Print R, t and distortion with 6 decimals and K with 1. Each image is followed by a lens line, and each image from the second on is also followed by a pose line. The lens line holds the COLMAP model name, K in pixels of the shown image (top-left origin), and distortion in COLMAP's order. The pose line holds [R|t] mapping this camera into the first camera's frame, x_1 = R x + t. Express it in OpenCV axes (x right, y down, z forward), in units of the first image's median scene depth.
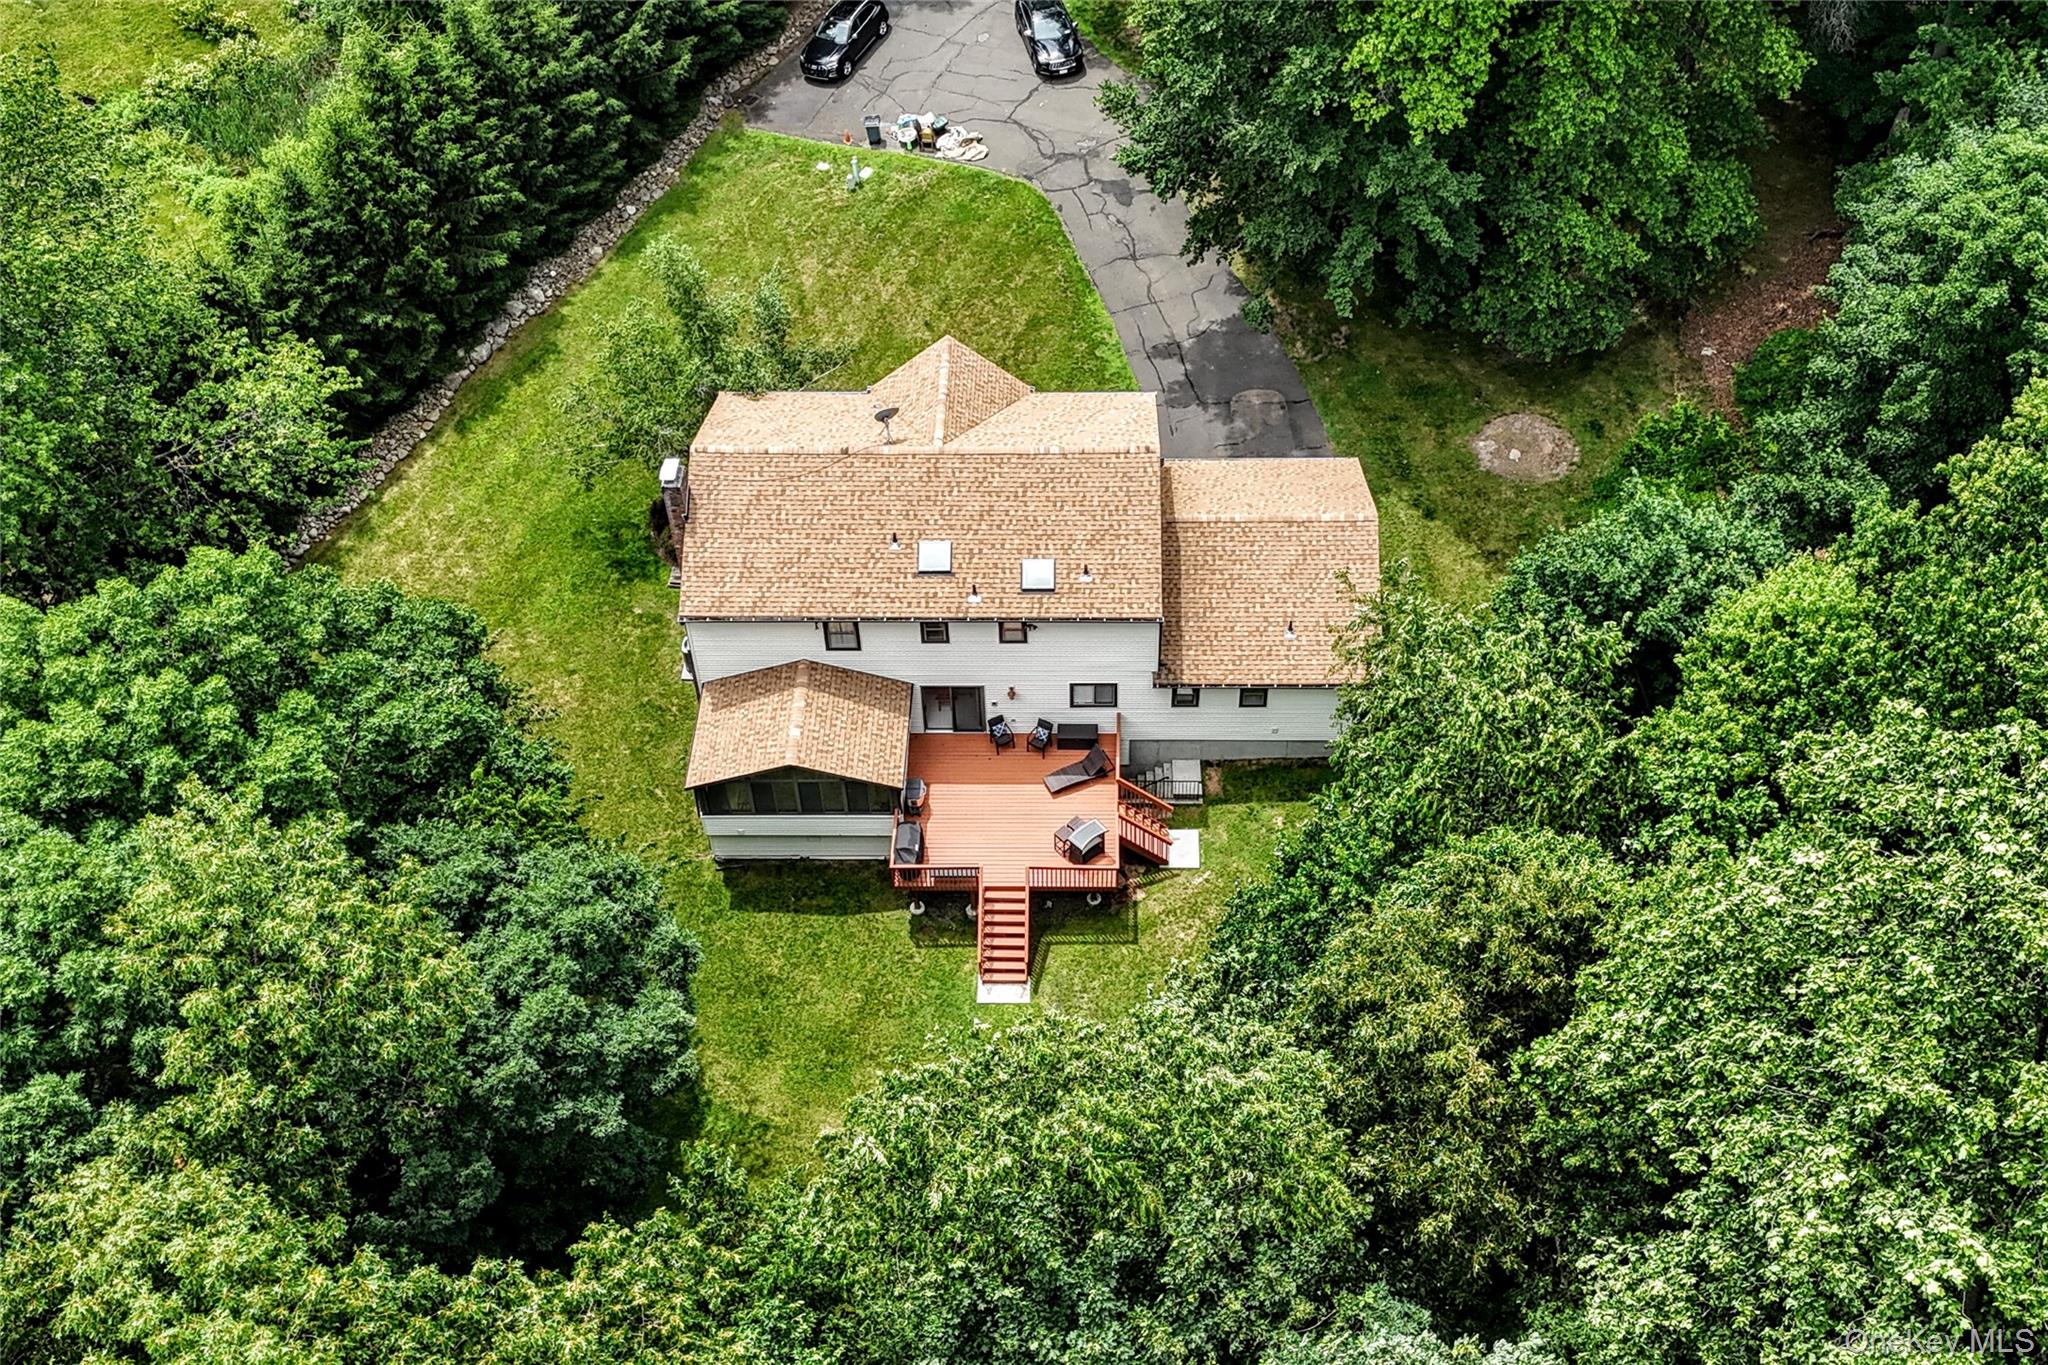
lens RADIAL K [[1414.4, 0, 1022.2], [0, 1414.4, 685.7], [0, 0, 1]] dist [0.032044, -0.027952]
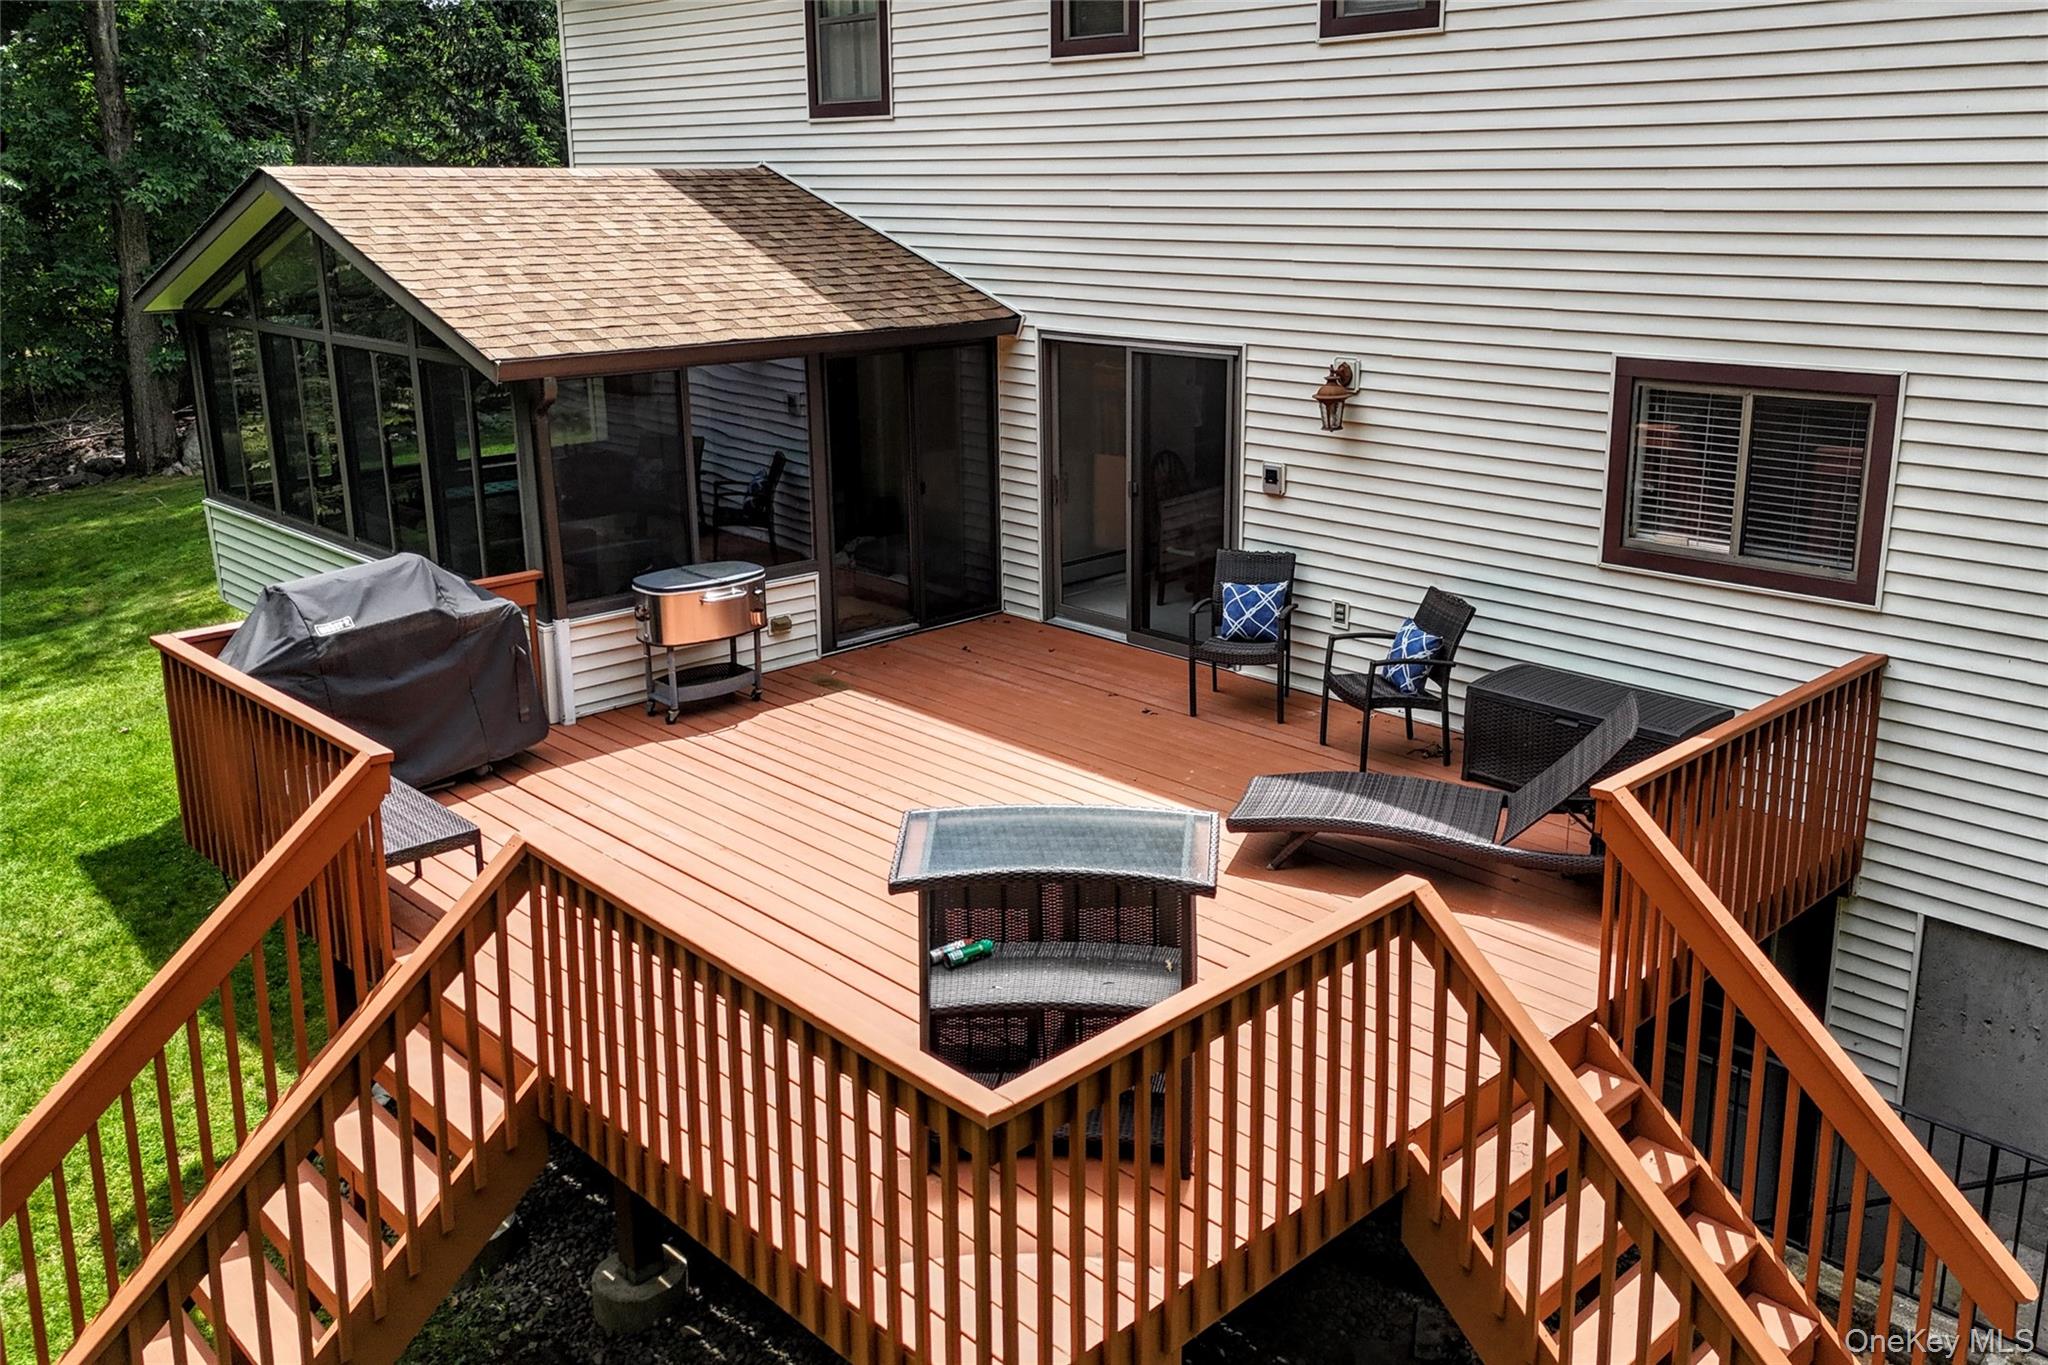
lens RADIAL K [[1947.5, 0, 1024.7], [0, 1947.5, 684.8], [0, 0, 1]] dist [0.011367, 0.000000]
pose [[0.624904, 0.184262, -0.758645, 0.188428], [-0.521457, 0.821709, -0.229951, 0.128240], [0.581014, 0.539298, 0.609574, 0.844694]]
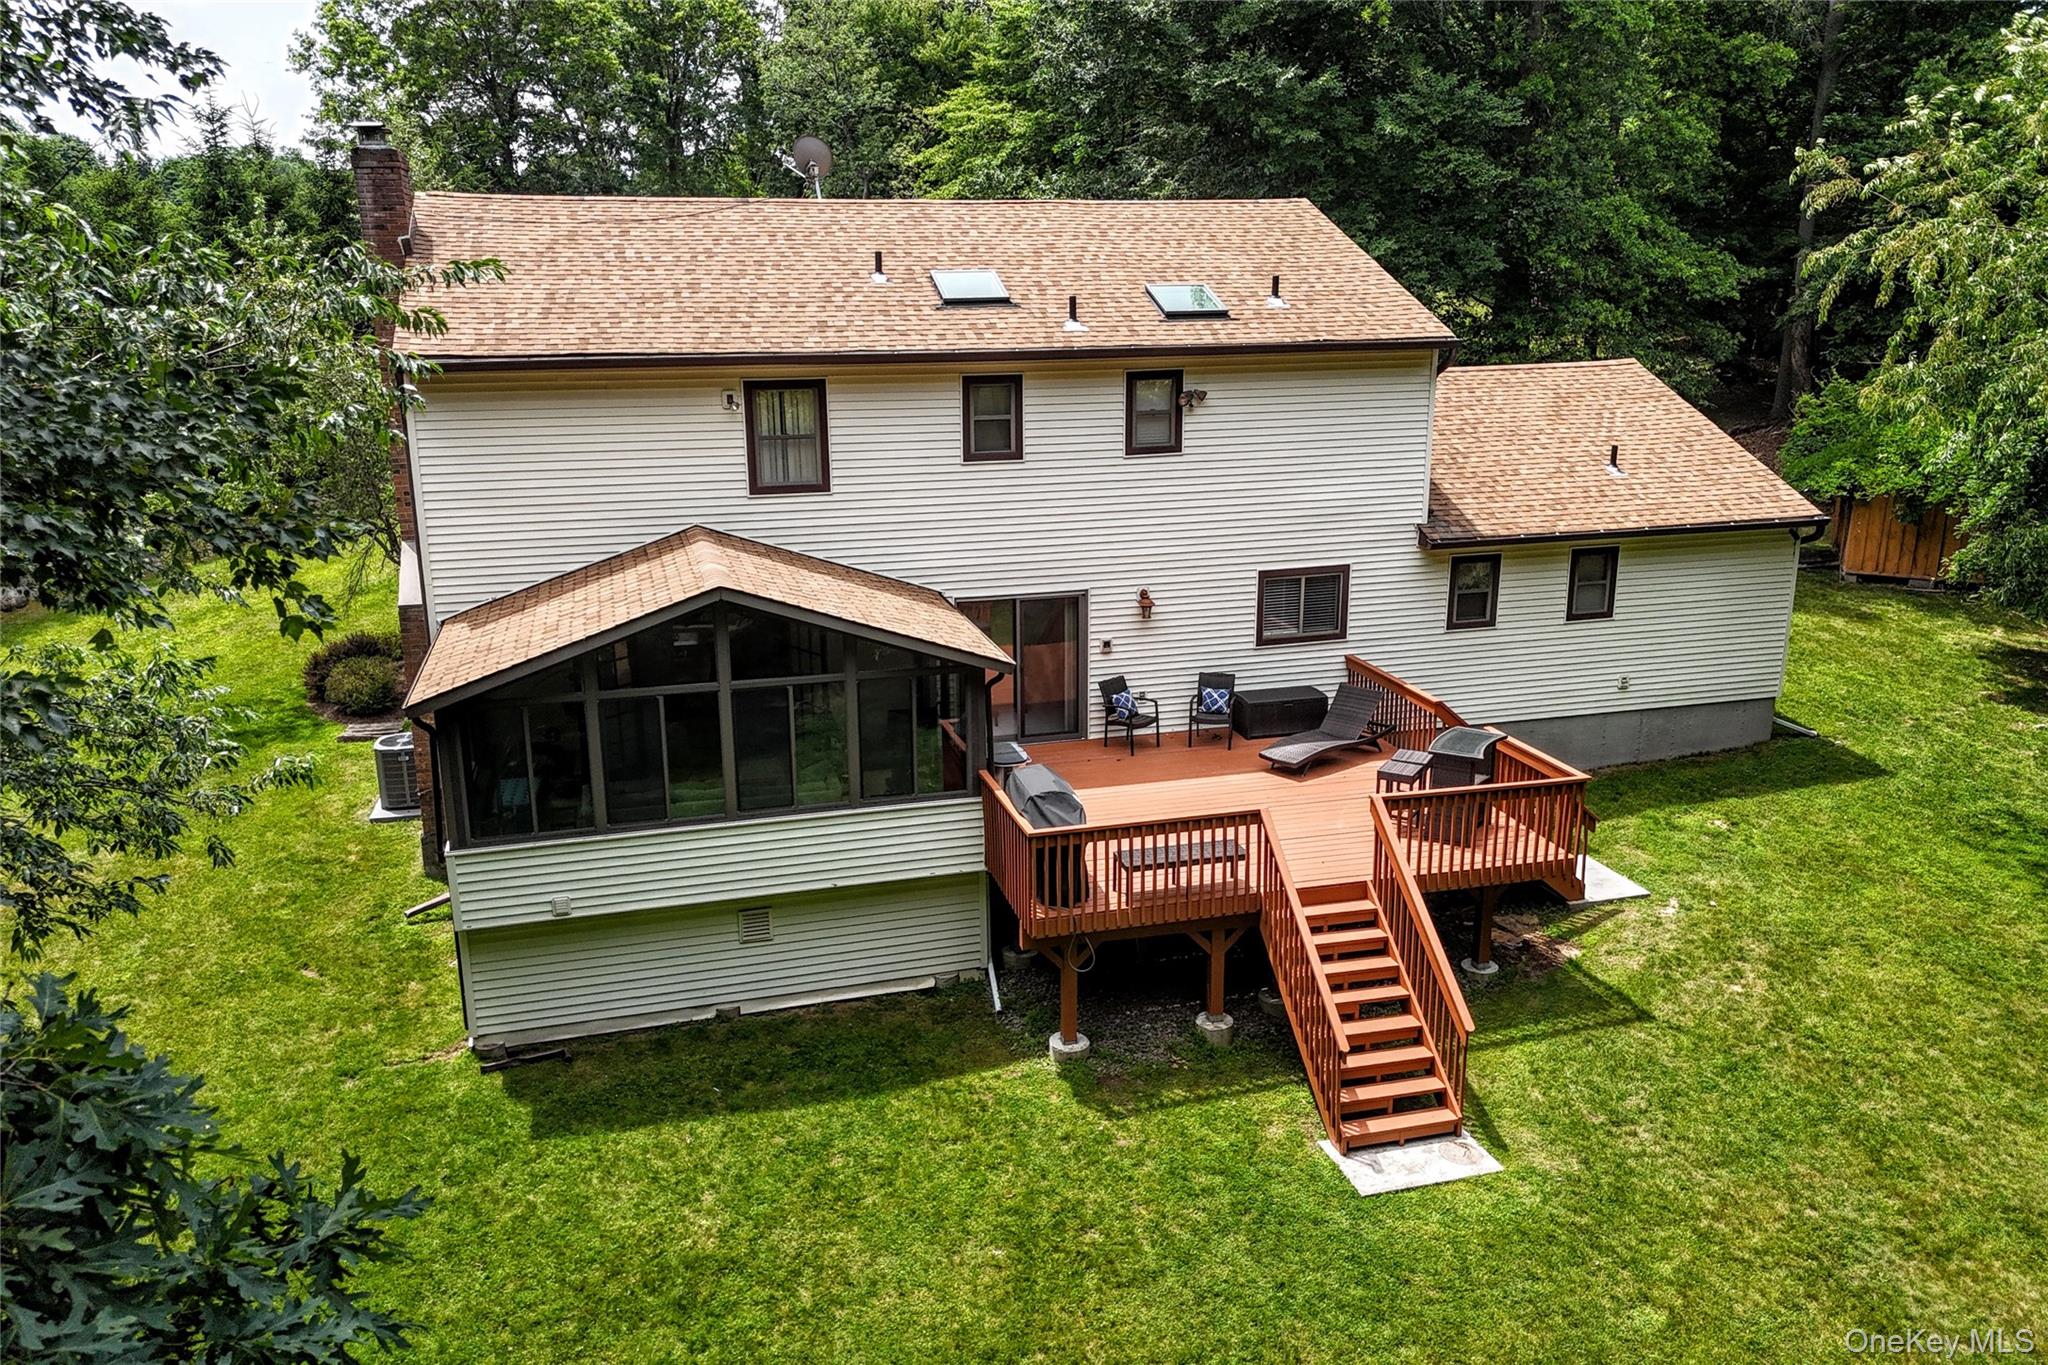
lens RADIAL K [[1414.4, 0, 1021.0], [0, 1414.4, 672.7], [0, 0, 1]] dist [0.032044, -0.027952]
pose [[0.966568, -0.079157, 0.243887, -0.166811], [0.189627, 0.860905, -0.472106, 0.243336], [-0.172593, 0.502570, 0.847133, 0.634215]]
